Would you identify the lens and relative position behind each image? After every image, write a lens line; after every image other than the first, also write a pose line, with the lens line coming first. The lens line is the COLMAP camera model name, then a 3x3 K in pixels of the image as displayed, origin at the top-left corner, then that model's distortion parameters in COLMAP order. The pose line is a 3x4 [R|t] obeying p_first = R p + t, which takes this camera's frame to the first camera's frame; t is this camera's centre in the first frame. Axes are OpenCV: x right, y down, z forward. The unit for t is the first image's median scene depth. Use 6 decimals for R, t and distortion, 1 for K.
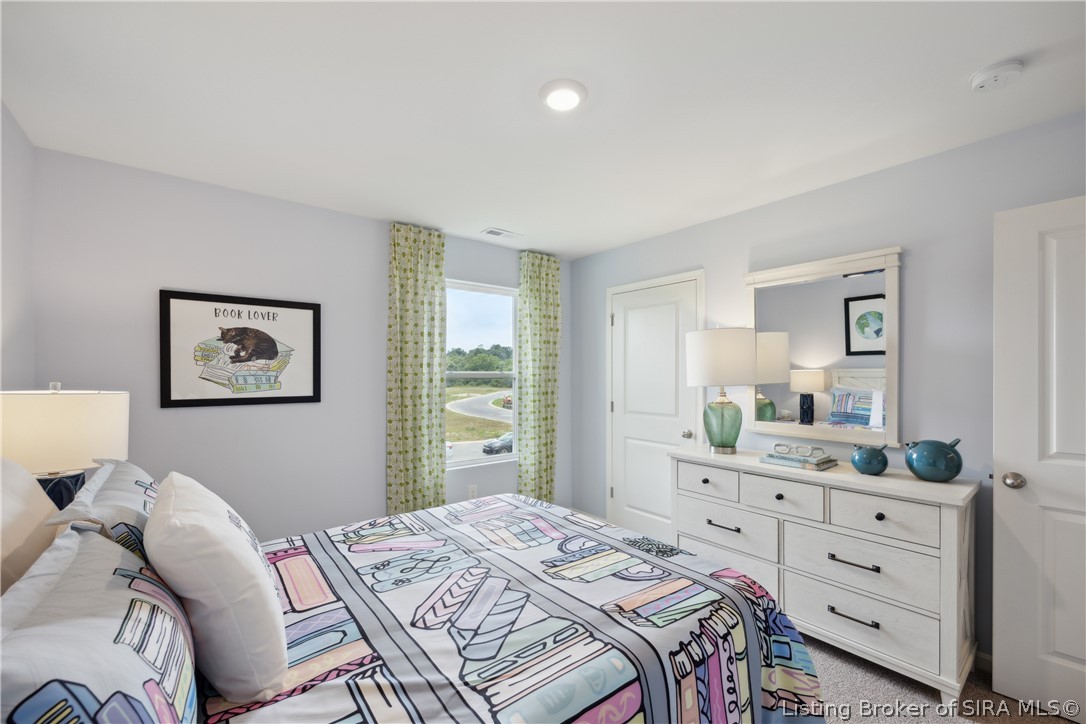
lens RADIAL K [[447.4, 0, 526.0], [0, 447.4, 377.4], [0, 0, 1]] dist [-0.006192, 0.000452]
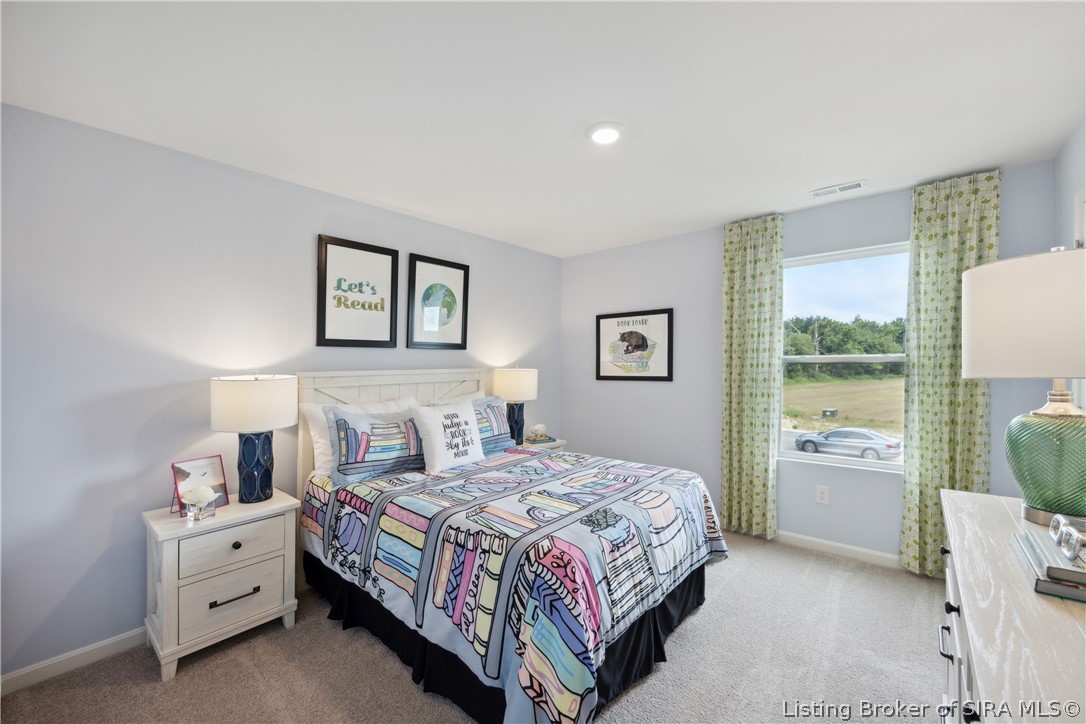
lens RADIAL K [[424.5, 0, 544.9], [0, 424.5, 360.9], [0, 0, 1]] dist [-0.000930, -0.000231]
pose [[0.210836, -0.005848, -0.977504, 1.152901], [0.004179, 0.999978, -0.005081, -0.002144], [0.977513, -0.003013, 0.210856, 0.586578]]
